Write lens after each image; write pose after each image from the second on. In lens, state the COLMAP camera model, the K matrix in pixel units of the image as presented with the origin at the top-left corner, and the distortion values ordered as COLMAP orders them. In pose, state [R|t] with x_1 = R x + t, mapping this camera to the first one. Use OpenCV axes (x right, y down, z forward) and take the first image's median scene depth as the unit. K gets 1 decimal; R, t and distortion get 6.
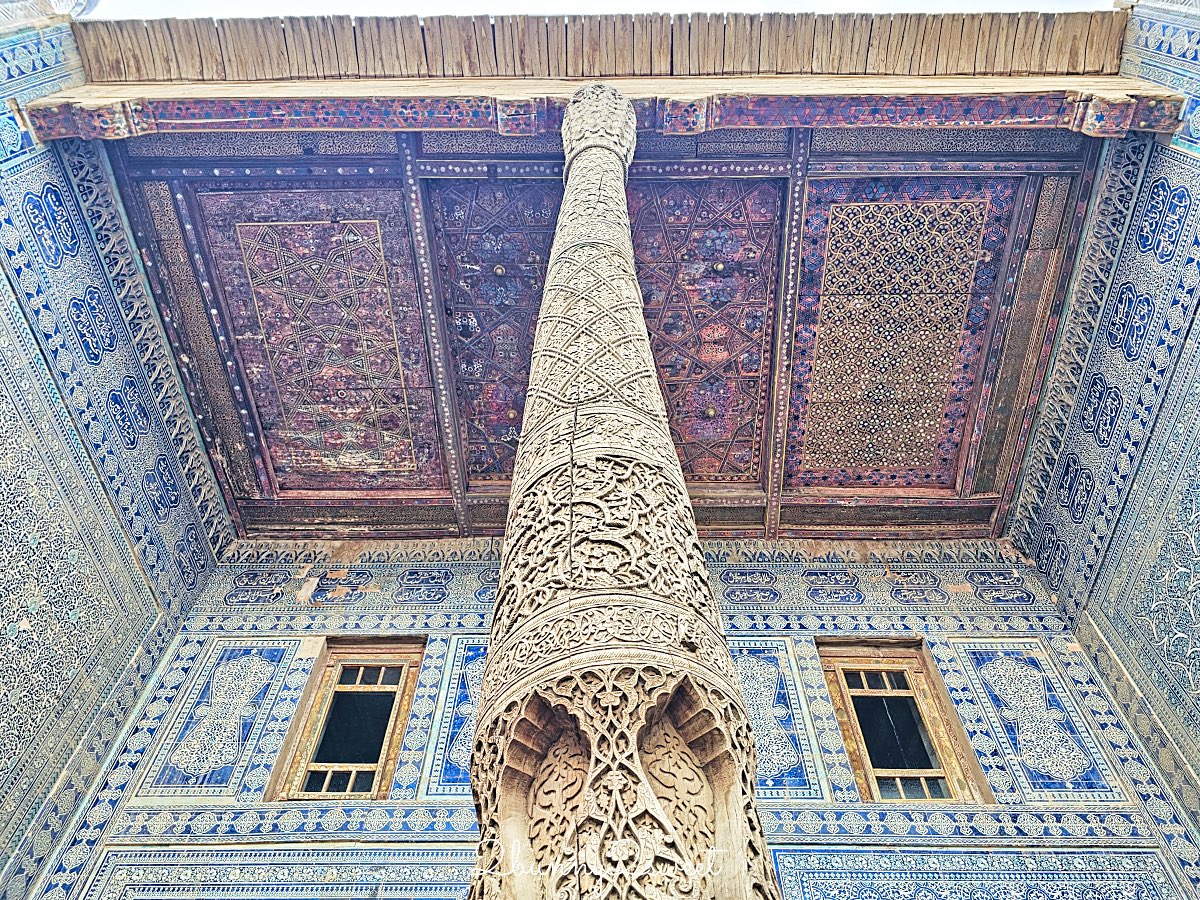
lens RADIAL K [[768.5, 0, 598.0], [0, 768.5, 406.6], [0, 0, 1]] dist [0.010414, -0.001376]
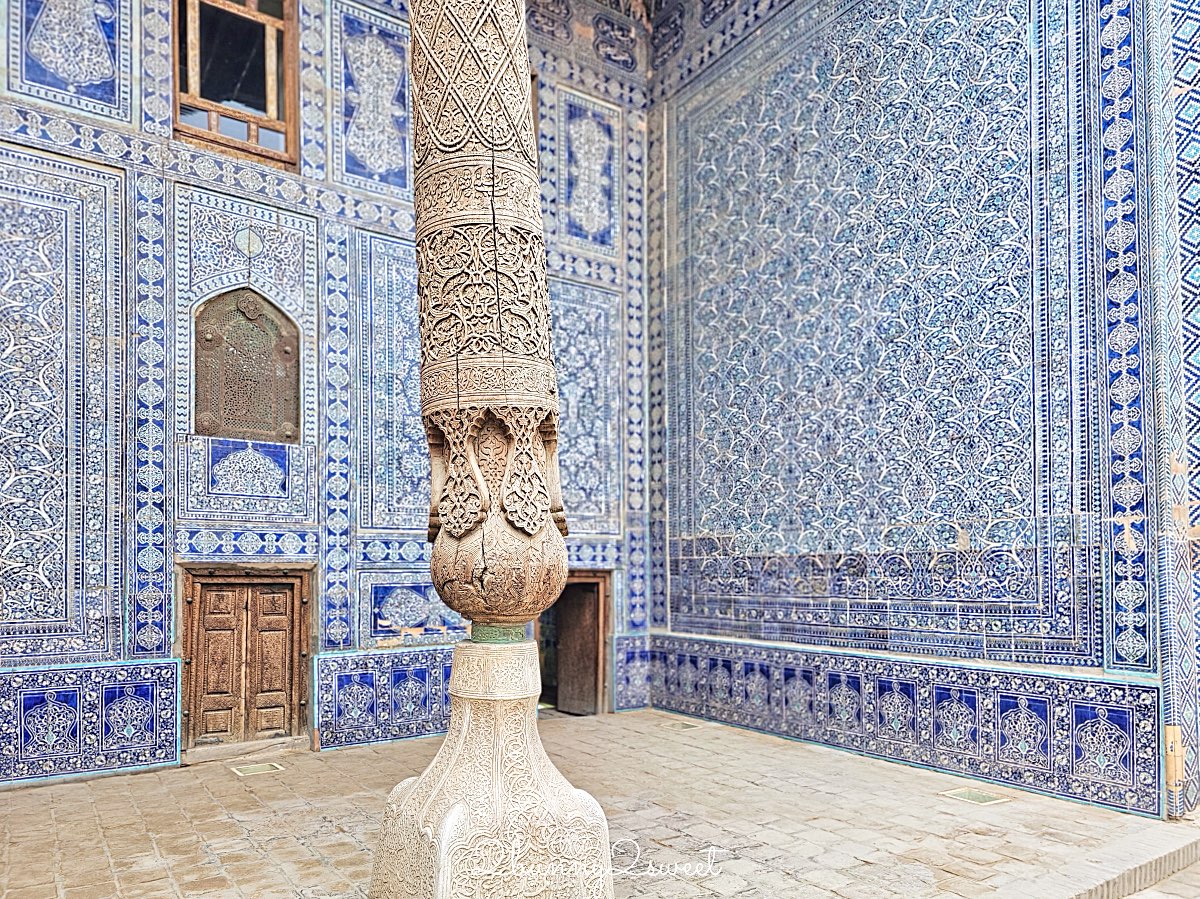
lens RADIAL K [[803.9, 0, 600.0], [0, 803.9, 451.3], [0, 0, 1]] dist [-0.007041, -0.001422]
pose [[0.813091, 0.068897, 0.578046, -0.887804], [-0.492636, 0.610470, 0.620190, -0.877042], [-0.310150, -0.789037, 0.530309, -0.308232]]
